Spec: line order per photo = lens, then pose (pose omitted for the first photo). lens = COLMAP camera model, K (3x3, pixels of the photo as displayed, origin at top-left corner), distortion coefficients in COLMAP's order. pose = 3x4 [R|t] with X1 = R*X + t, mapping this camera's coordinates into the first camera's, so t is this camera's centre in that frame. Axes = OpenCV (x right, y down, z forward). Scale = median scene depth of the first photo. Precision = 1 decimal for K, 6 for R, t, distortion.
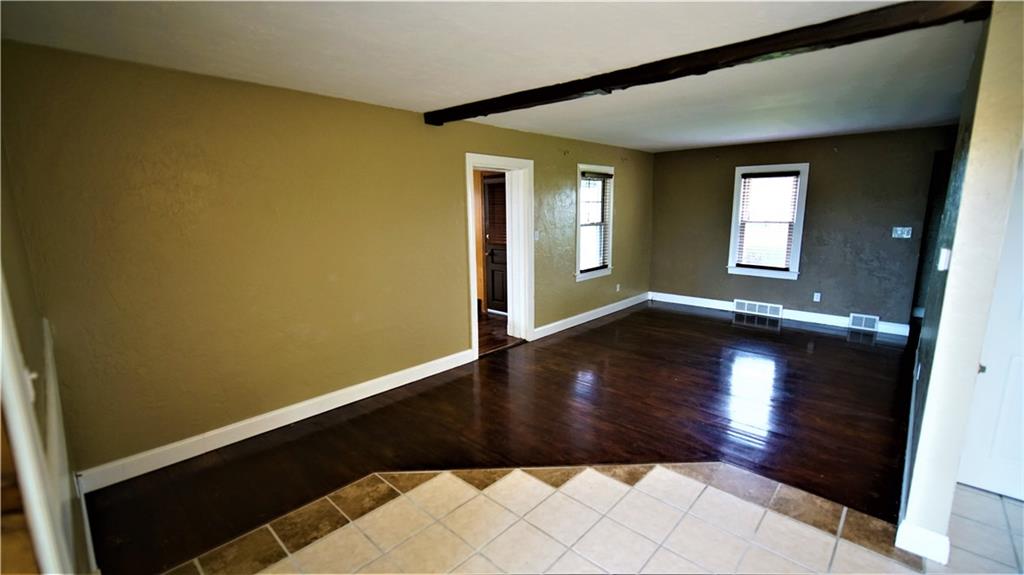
lens RADIAL K [[441.7, 0, 511.5], [0, 441.7, 288.9], [0, 0, 1]] dist [-0.015258, 0.005592]
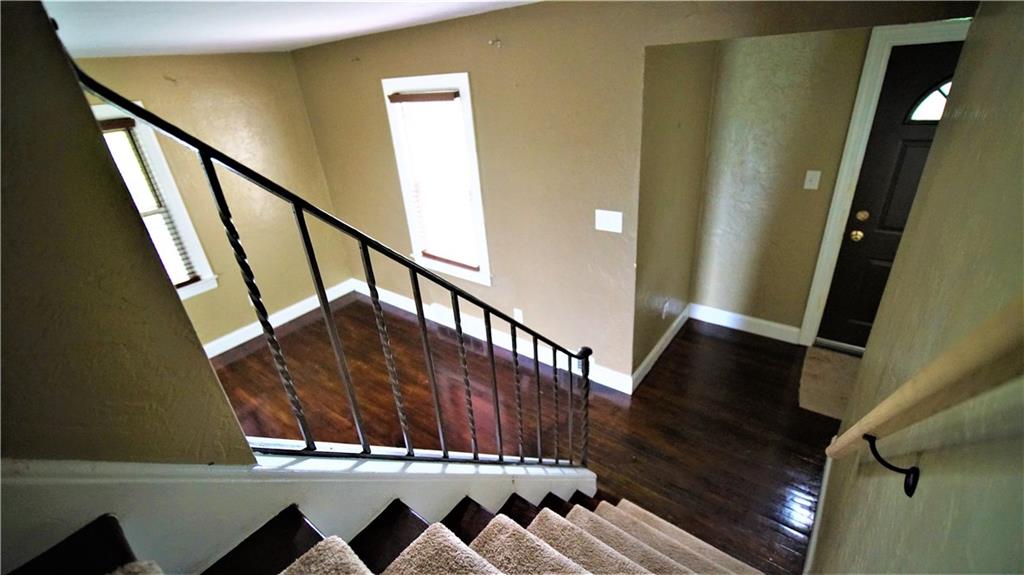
lens RADIAL K [[441.7, 0, 511.5], [0, 441.7, 288.9], [0, 0, 1]] dist [-0.015258, 0.005592]
pose [[0.994274, -0.099324, 0.039428, 0.621926], [0.085107, 0.959113, 0.269925, -0.165069], [-0.064626, -0.265023, 0.962074, 0.409299]]
